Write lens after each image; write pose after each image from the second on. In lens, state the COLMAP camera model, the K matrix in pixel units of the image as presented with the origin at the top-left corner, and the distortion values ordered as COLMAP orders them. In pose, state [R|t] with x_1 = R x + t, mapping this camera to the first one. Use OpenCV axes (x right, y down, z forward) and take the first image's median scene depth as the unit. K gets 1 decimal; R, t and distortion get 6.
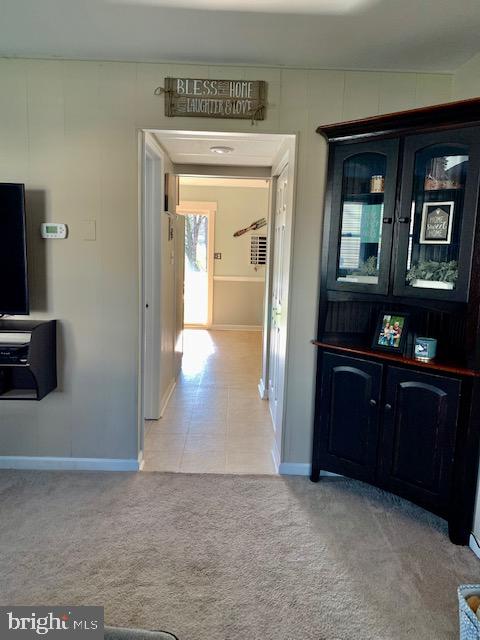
lens RADIAL K [[487.7, 0, 240.4], [0, 487.7, 317.6], [0, 0, 1]] dist [0.025445, -0.025346]
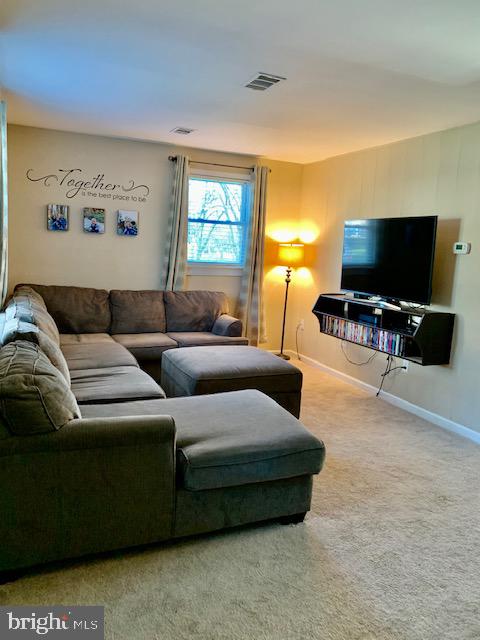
lens RADIAL K [[487.7, 0, 240.1], [0, 487.7, 321.0], [0, 0, 1]] dist [0.025445, -0.025346]
pose [[0.382004, 0.130870, -0.914848, 0.655882], [-0.165435, 0.983616, 0.071629, 0.025679], [0.909233, 0.123985, 0.397396, -0.072451]]
